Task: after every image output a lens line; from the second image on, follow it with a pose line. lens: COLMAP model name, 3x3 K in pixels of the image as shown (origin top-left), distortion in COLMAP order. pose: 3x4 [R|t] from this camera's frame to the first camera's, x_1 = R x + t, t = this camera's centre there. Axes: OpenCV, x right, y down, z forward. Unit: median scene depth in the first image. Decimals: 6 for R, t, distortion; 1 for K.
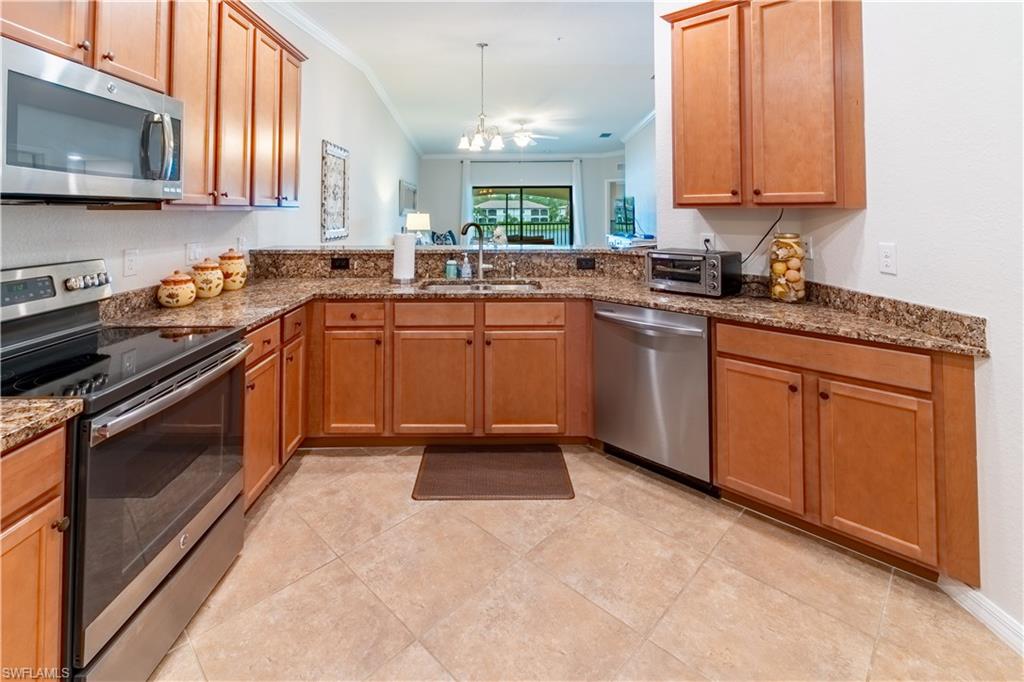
lens RADIAL K [[483.0, 0, 508.5], [0, 483.0, 200.1], [0, 0, 1]] dist [0.003464, -0.000371]
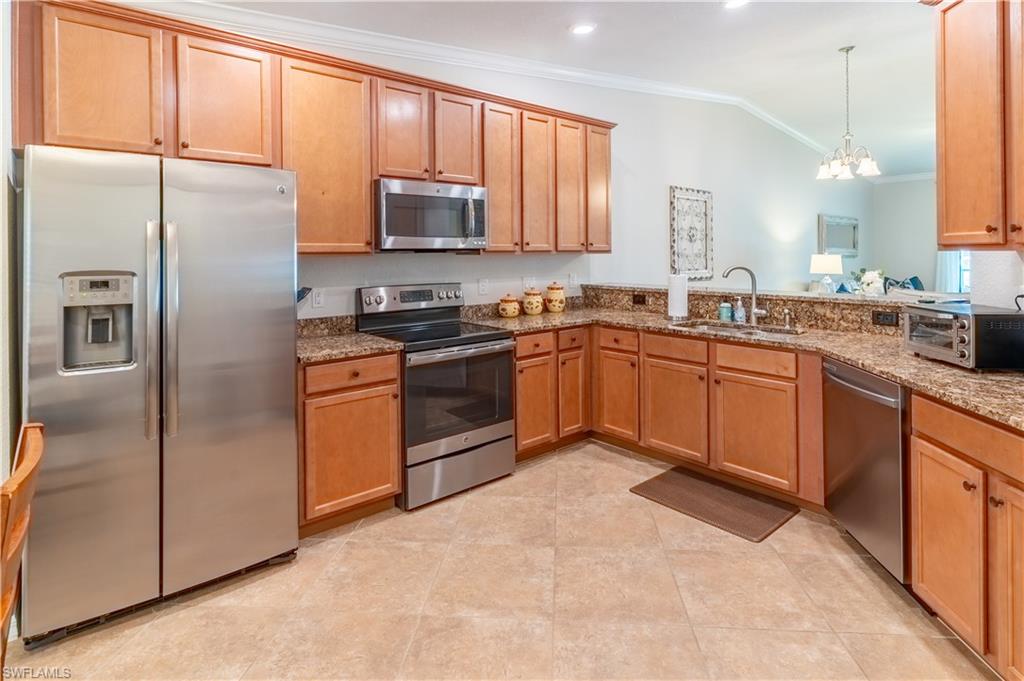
lens RADIAL K [[548.3, 0, 512.0], [0, 548.3, 257.8], [0, 0, 1]] dist [0.001813, 0.000284]
pose [[0.633031, 0.003977, -0.774116, 0.587086], [0.024255, 0.999394, 0.024968, -0.010245], [0.773746, -0.034582, 0.632551, -0.074492]]
